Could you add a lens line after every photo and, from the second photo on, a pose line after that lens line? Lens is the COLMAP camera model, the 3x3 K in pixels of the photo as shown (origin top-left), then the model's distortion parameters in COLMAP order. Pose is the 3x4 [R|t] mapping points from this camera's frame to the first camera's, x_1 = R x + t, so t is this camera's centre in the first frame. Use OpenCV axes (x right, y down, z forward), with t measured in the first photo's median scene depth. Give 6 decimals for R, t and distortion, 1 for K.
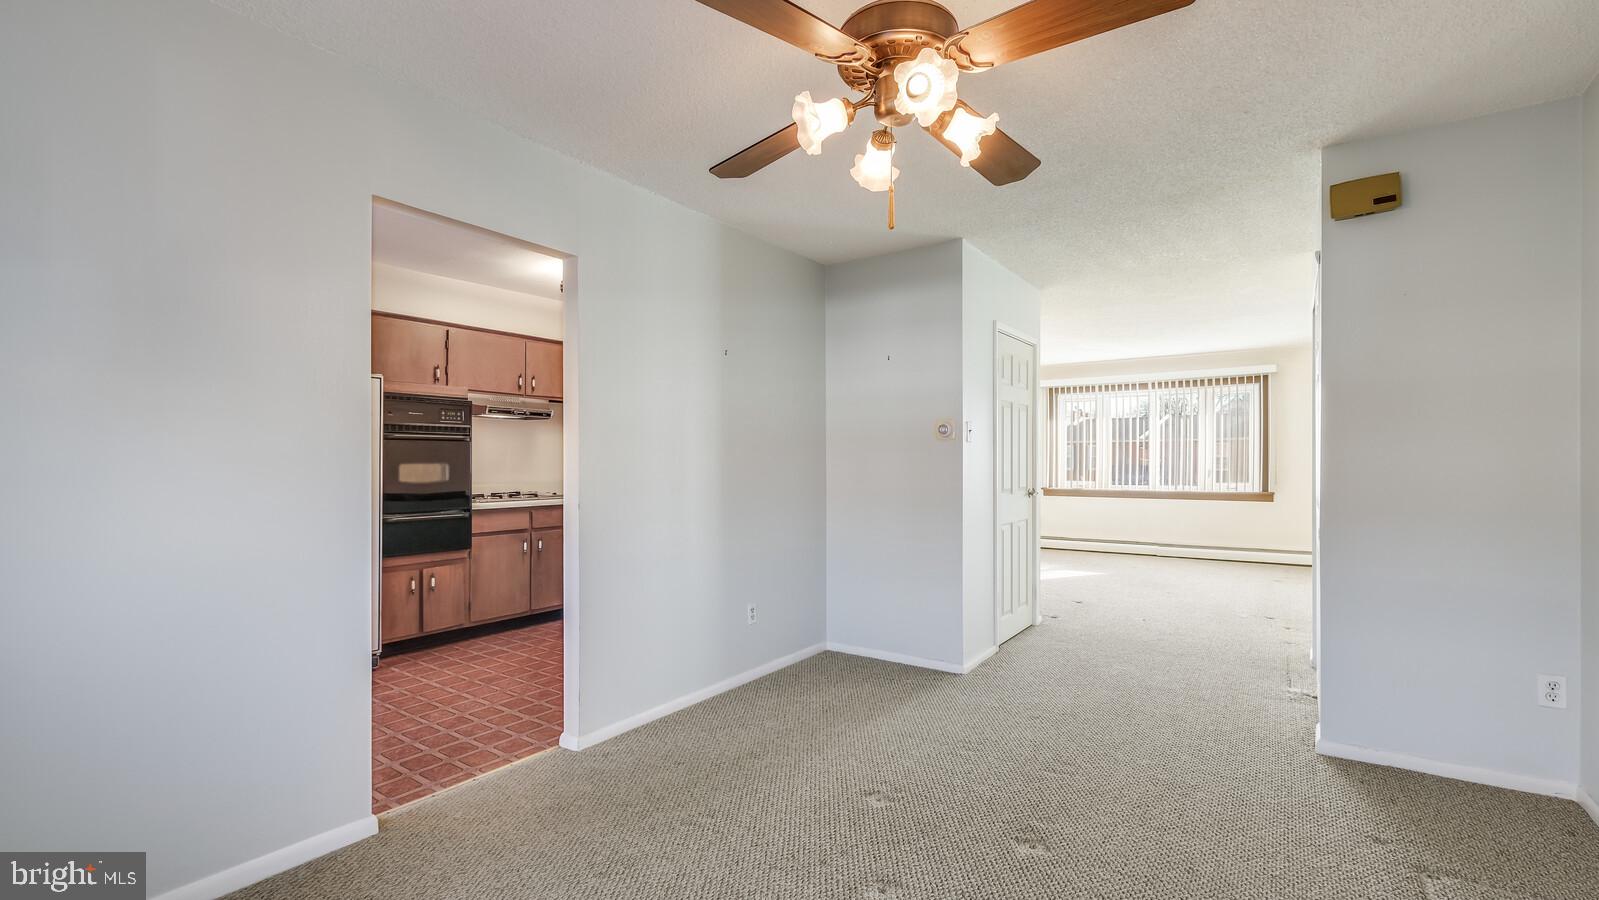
lens RADIAL K [[679.5, 0, 797.0], [0, 679.5, 461.7], [0, 0, 1]] dist [-0.000434, -0.000161]
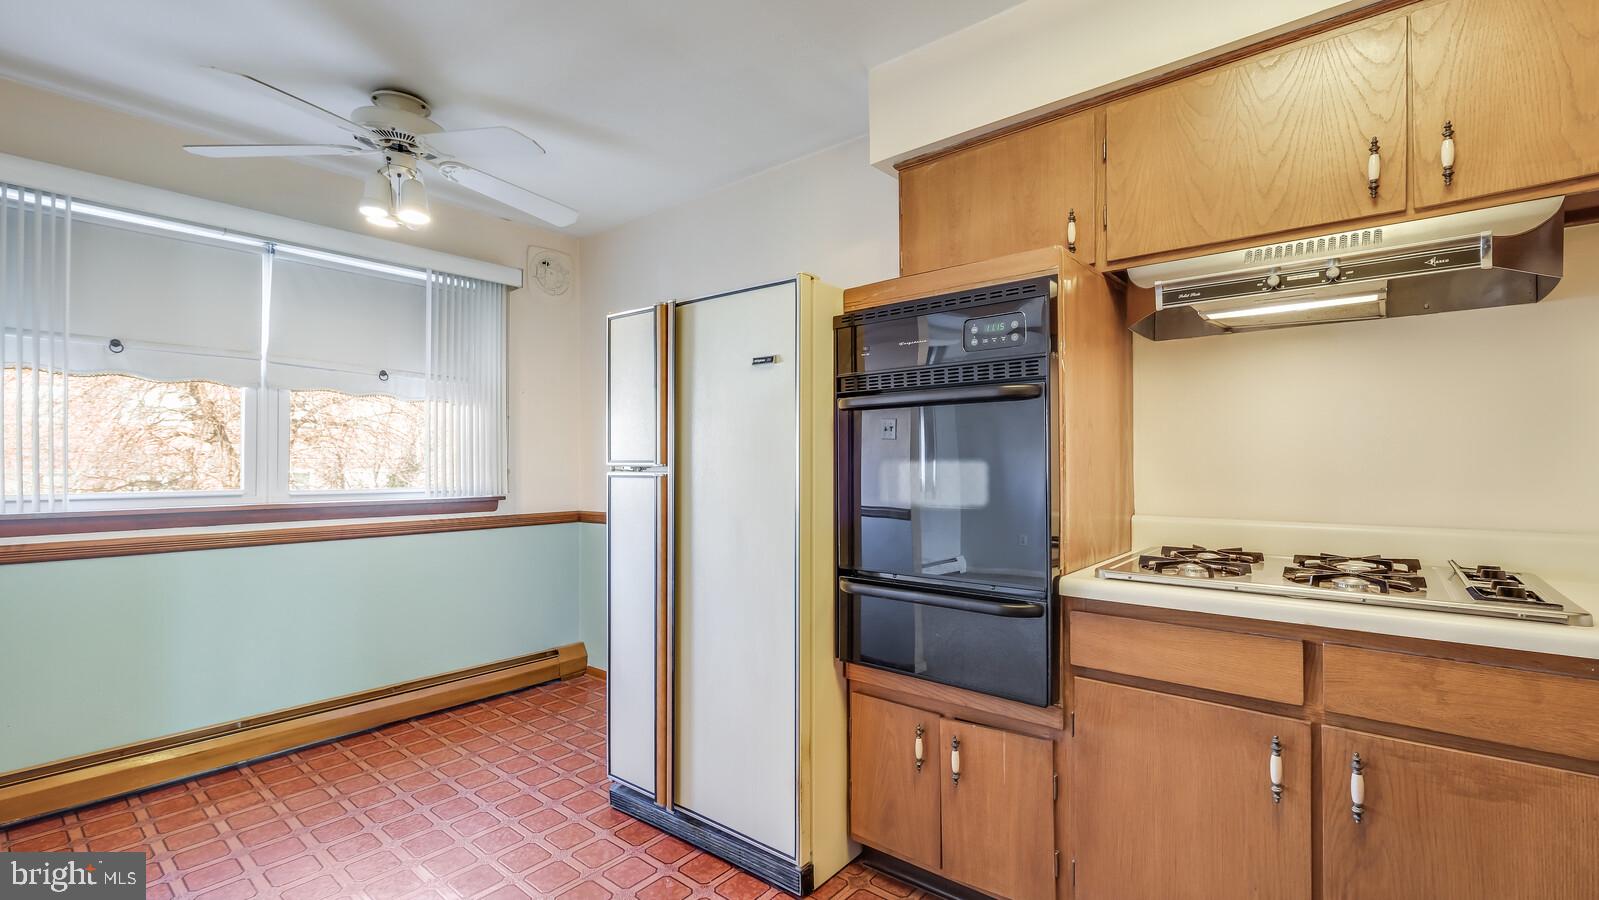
lens RADIAL K [[707.3, 0, 801.6], [0, 707.3, 447.2], [0, 0, 1]] dist [0.007919, -0.000312]
pose [[-0.097397, -0.011661, -0.995177, -0.105863], [0.008944, 0.999881, -0.012591, -0.001286], [0.995205, -0.010127, -0.097281, 0.894783]]
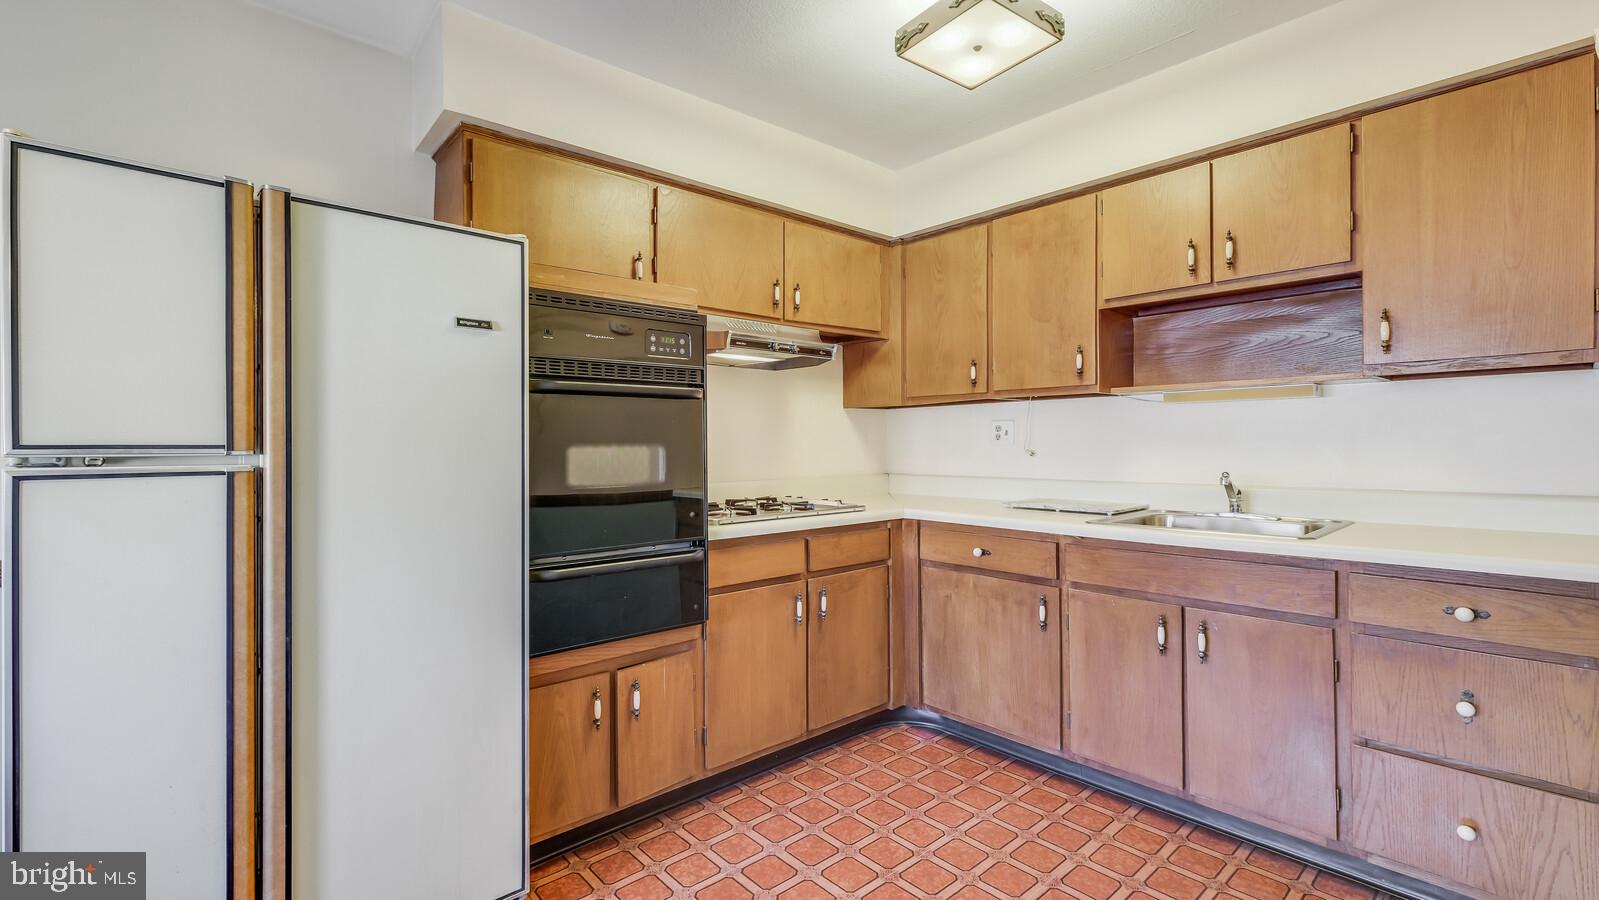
lens RADIAL K [[707.3, 0, 801.6], [0, 707.3, 447.2], [0, 0, 1]] dist [0.007919, -0.000312]
pose [[0.970914, -0.007959, -0.239296, -0.288095], [0.008589, 0.999962, 0.001591, 0.003474], [0.239274, -0.003600, 0.970945, 0.519746]]
